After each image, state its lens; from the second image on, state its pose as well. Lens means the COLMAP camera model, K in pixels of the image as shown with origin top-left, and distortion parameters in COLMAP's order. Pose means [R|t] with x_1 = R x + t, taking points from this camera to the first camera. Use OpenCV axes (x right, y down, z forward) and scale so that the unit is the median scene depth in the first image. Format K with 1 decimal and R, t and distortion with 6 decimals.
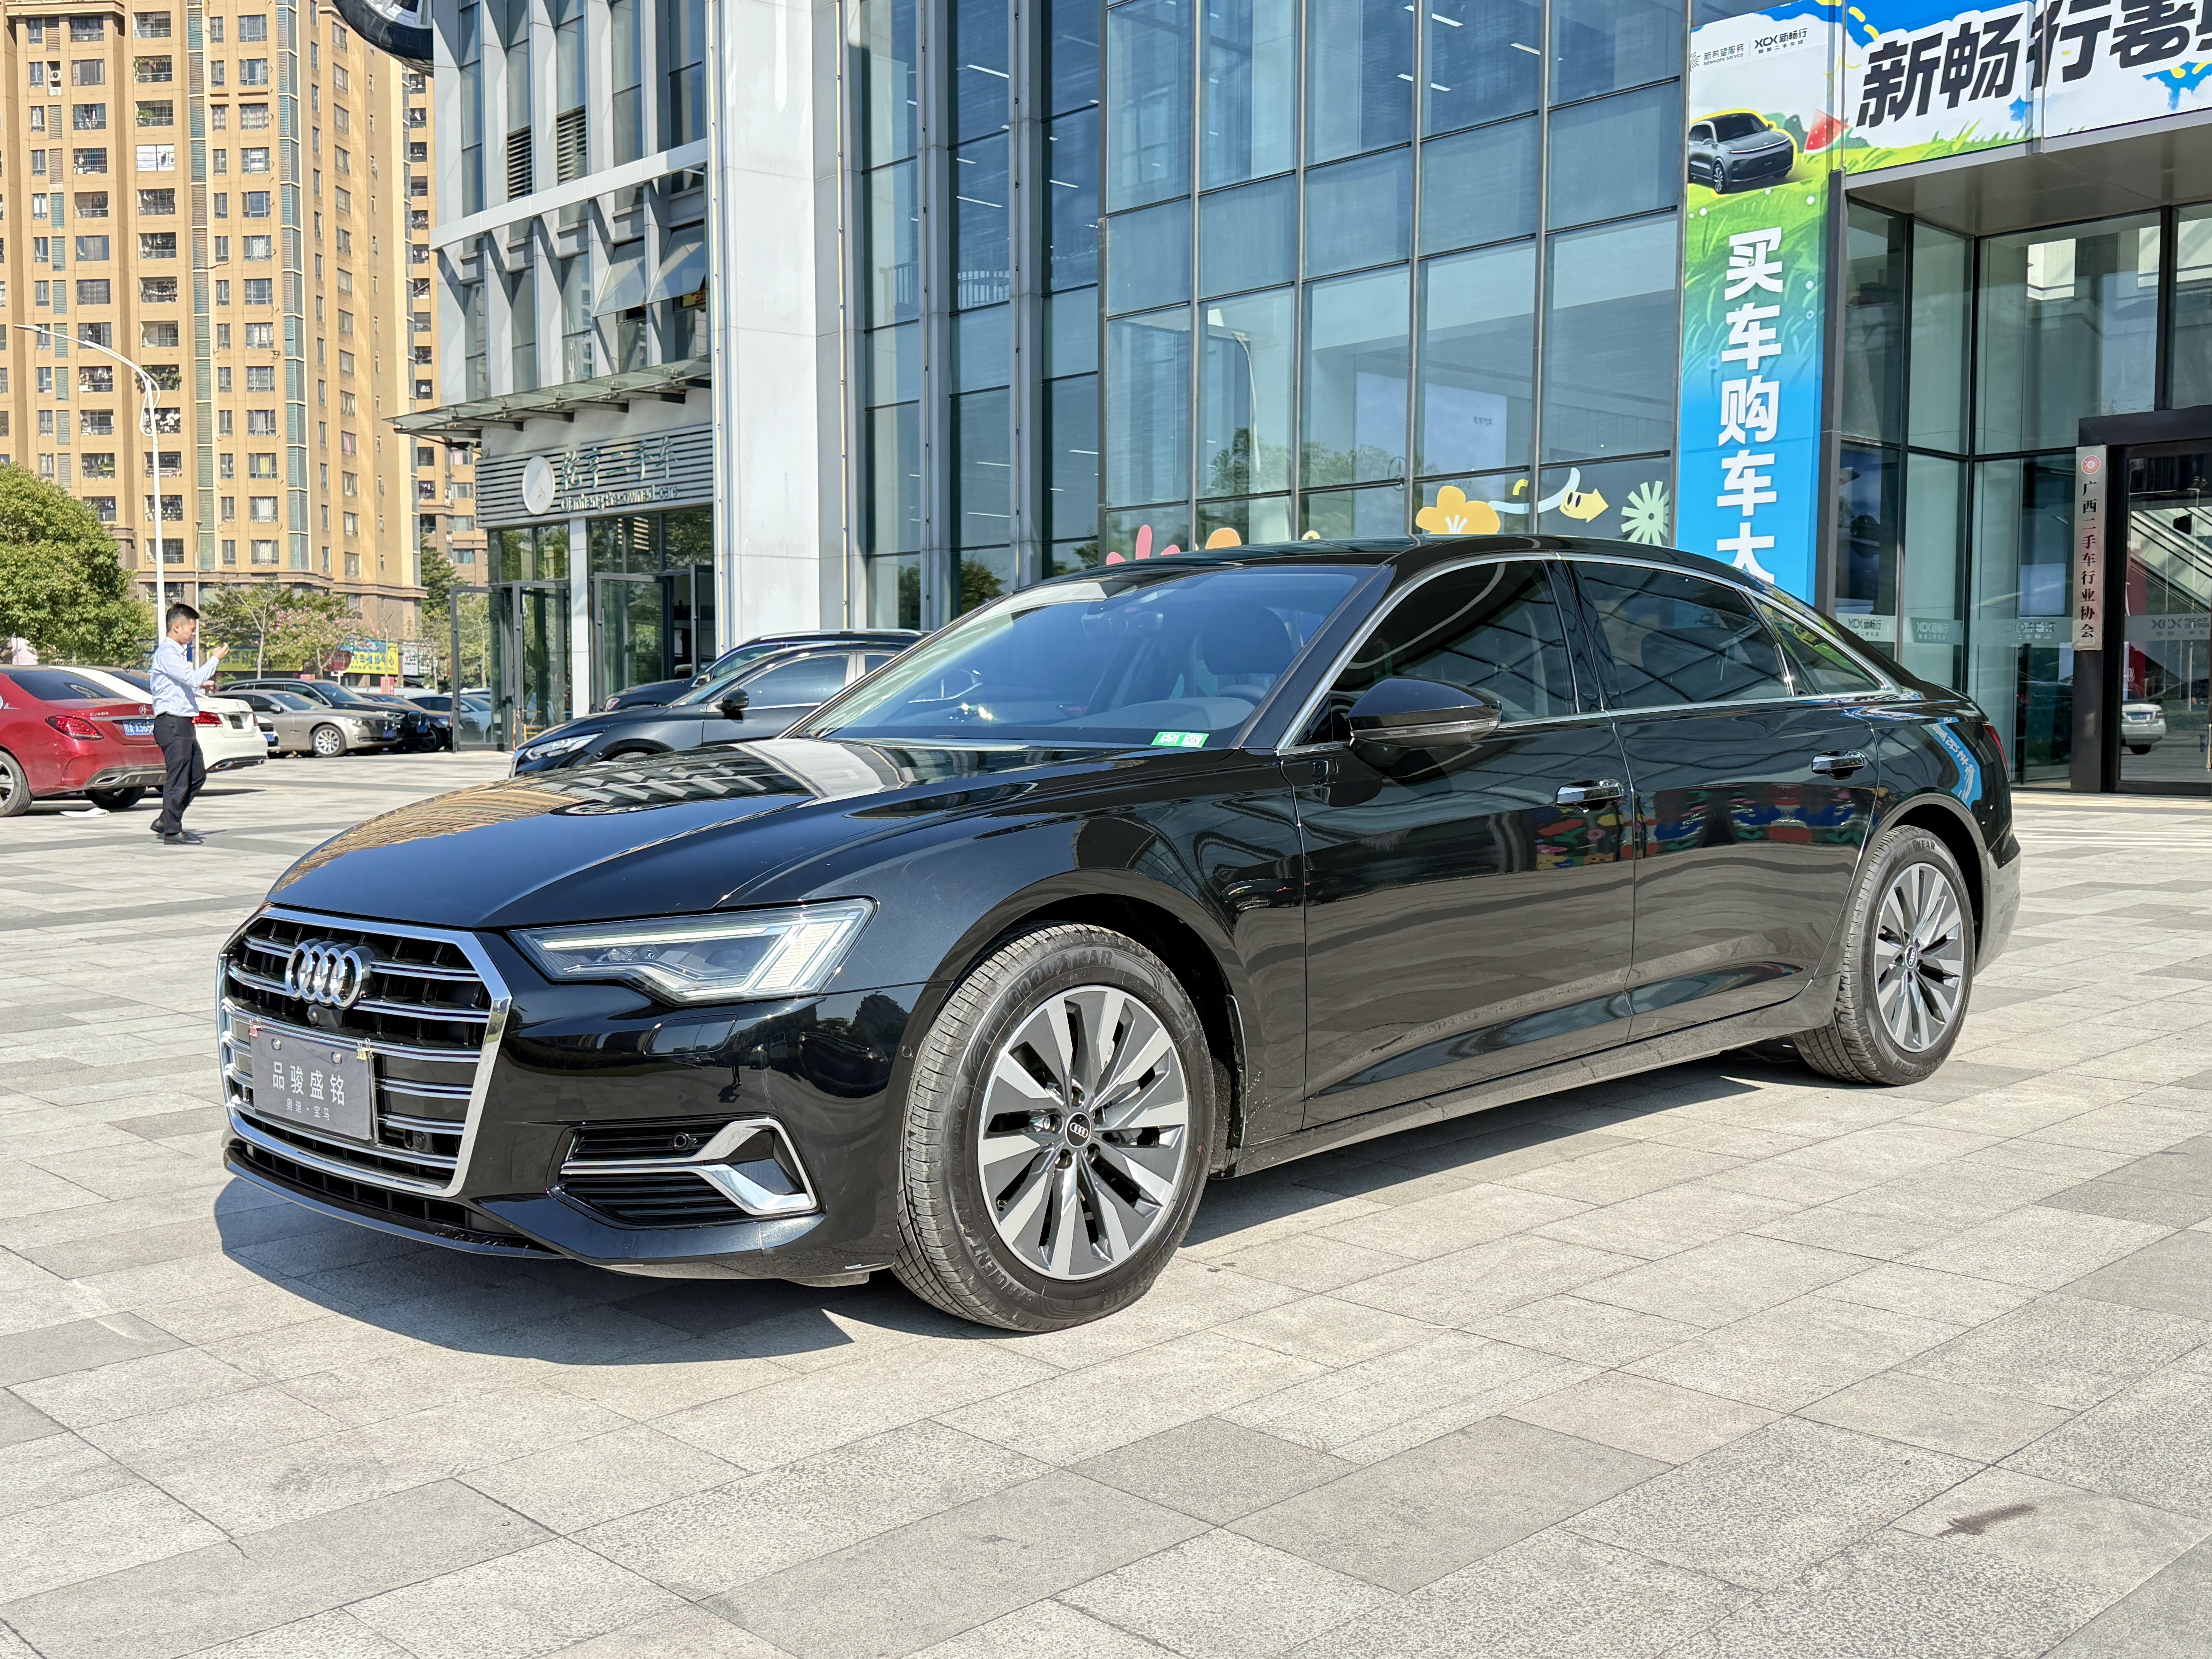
lens RADIAL K [[2164.4, 0, 1104.9], [0, 2164.4, 854.6], [0, 0, 1]] dist [0.186120, -0.412496]
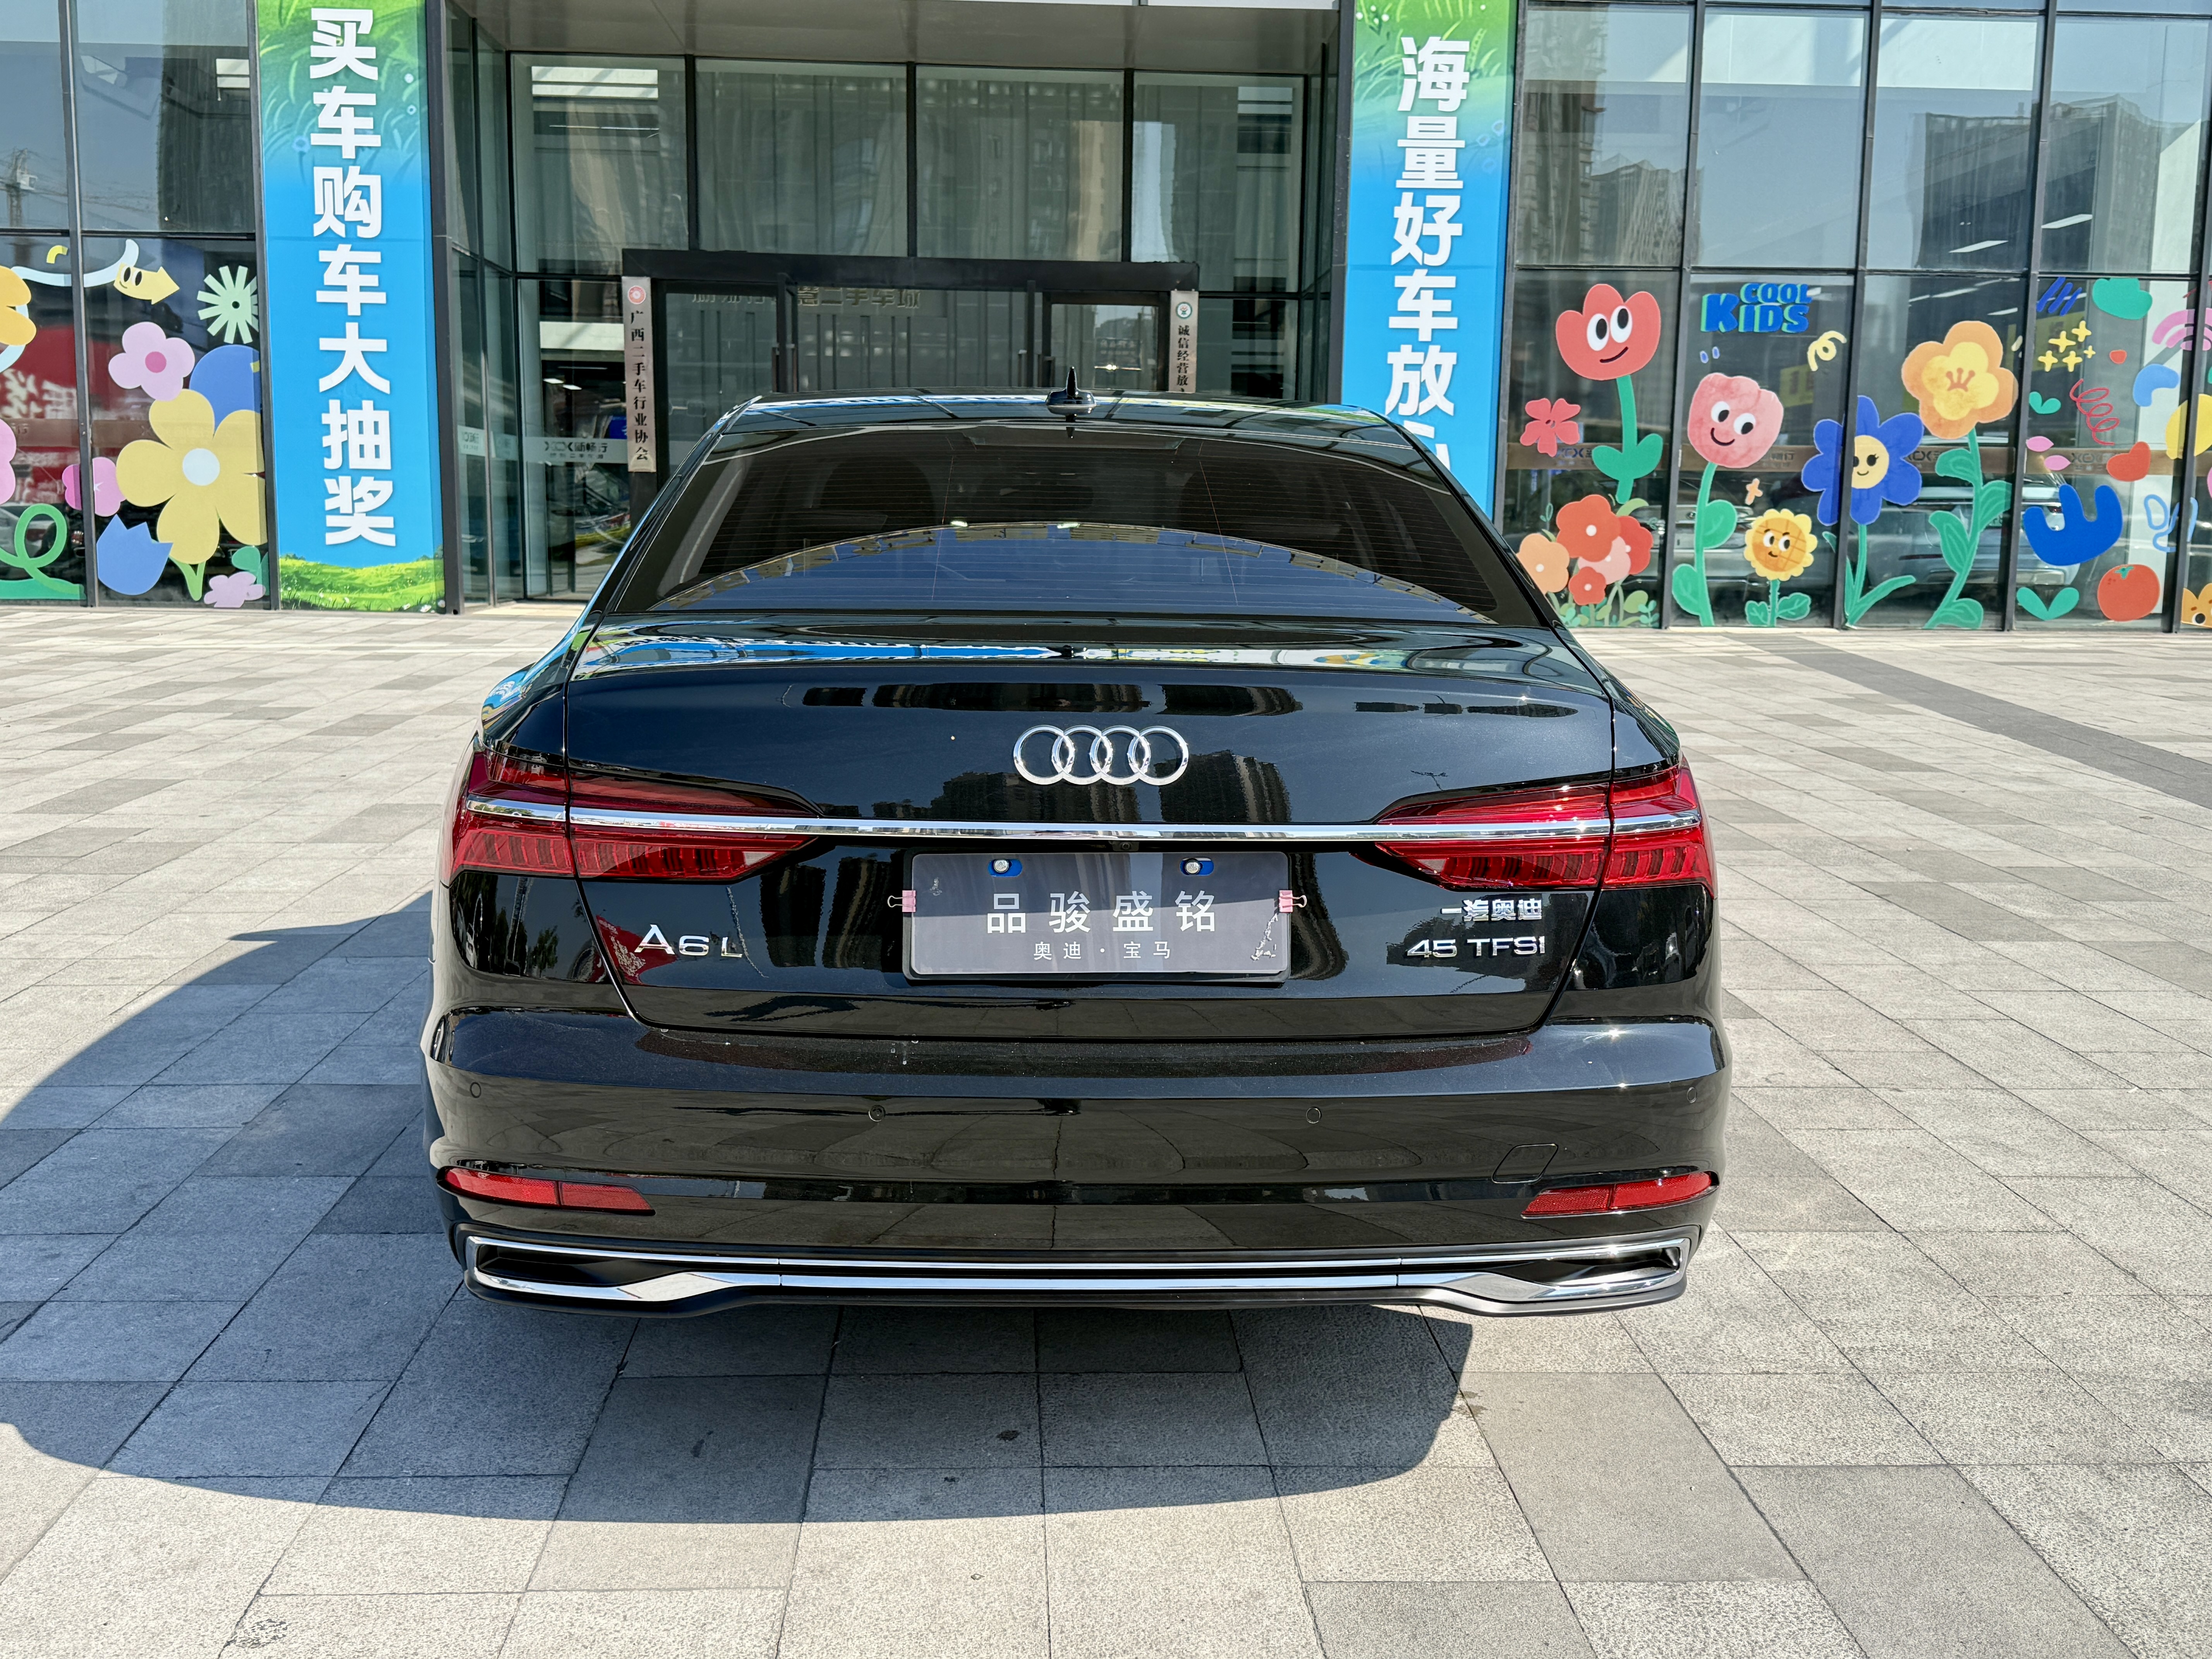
lens RADIAL K [[2170.8, 0, 1098.8], [0, 2170.8, 851.6], [0, 0, 1]] dist [0.170235, -0.371754]
pose [[0.656988, -0.103530, 0.746758, -0.231628], [0.034209, 0.993599, 0.107656, -0.015748], [-0.753124, -0.045183, 0.656325, 0.119711]]
